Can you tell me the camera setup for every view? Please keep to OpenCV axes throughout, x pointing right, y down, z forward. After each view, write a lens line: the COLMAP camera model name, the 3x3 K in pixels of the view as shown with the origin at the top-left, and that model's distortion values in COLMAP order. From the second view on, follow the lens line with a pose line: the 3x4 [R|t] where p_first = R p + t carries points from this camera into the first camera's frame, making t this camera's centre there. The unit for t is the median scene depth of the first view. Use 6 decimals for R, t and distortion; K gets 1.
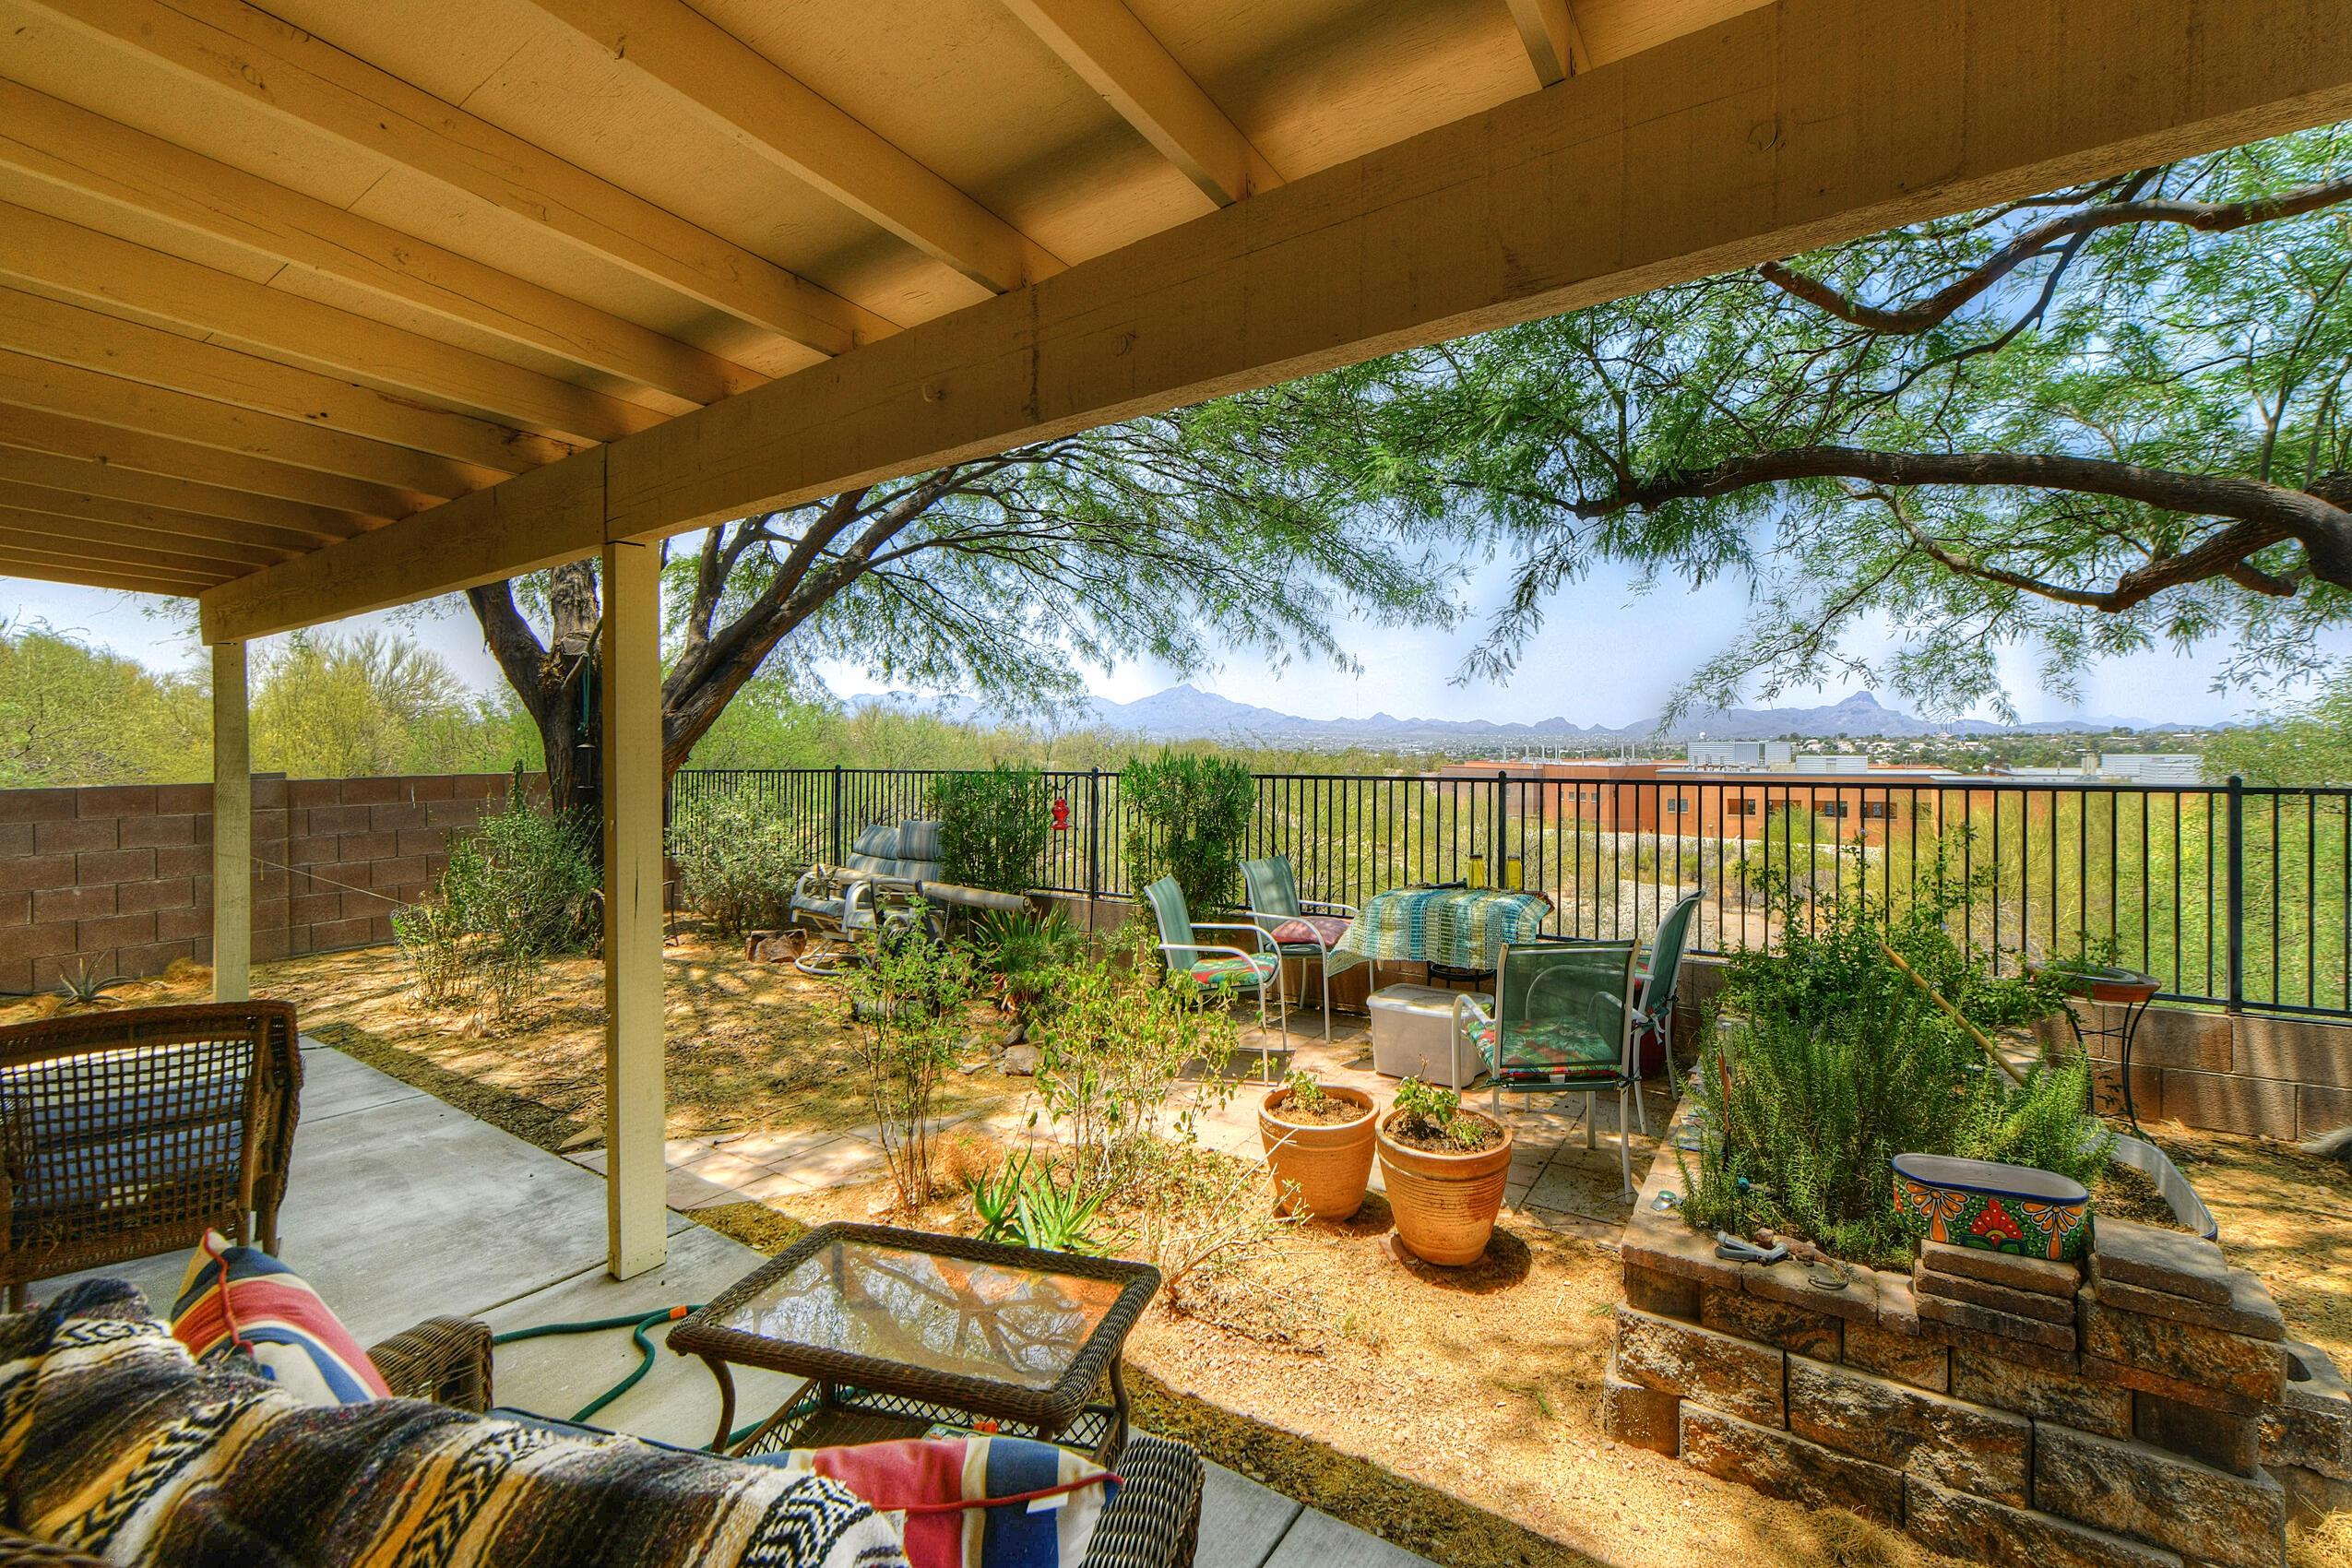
lens RADIAL K [[953.0, 0, 1175.0], [0, 953.0, 792.7], [0, 0, 1]] dist [-0.008171, 0.002754]
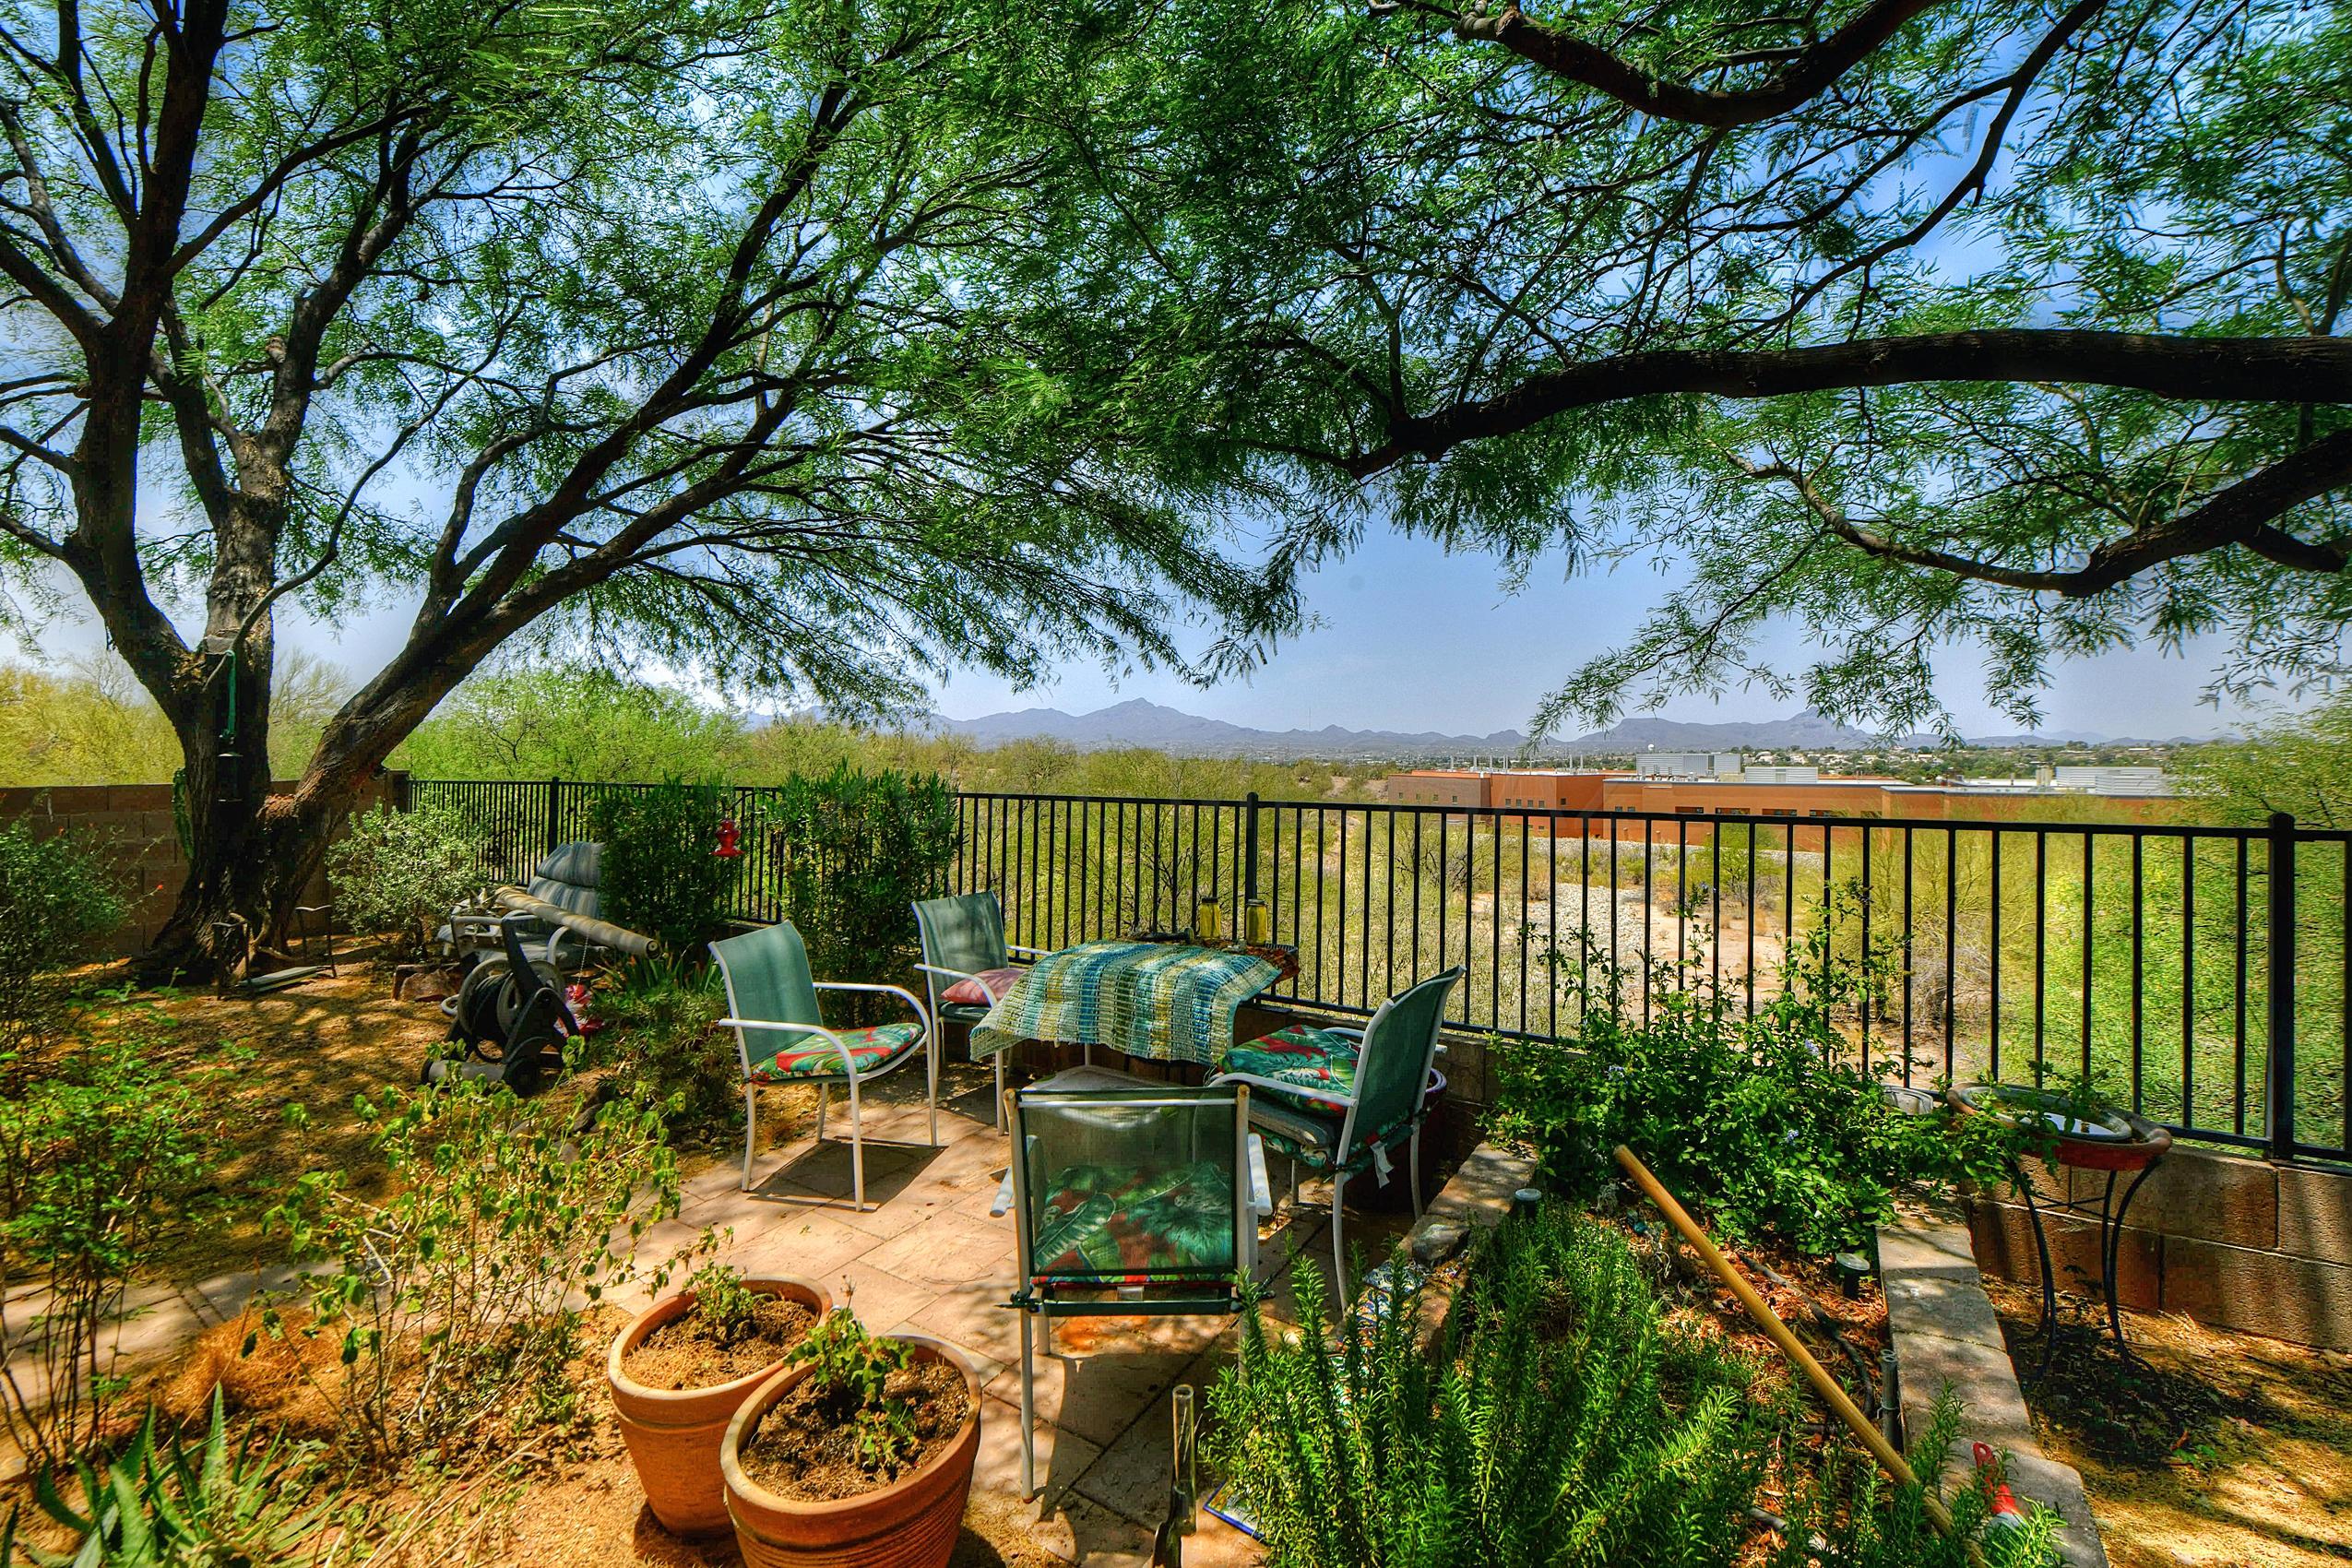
lens RADIAL K [[765.6, 0, 1168.2], [0, 765.6, 786.0], [0, 0, 1]] dist [0.005792, -0.001078]
pose [[0.996593, 0.009787, -0.081899, 0.227396], [-0.010284, 0.999931, -0.005657, -0.017528], [0.081838, 0.006480, 0.996625, 0.238019]]
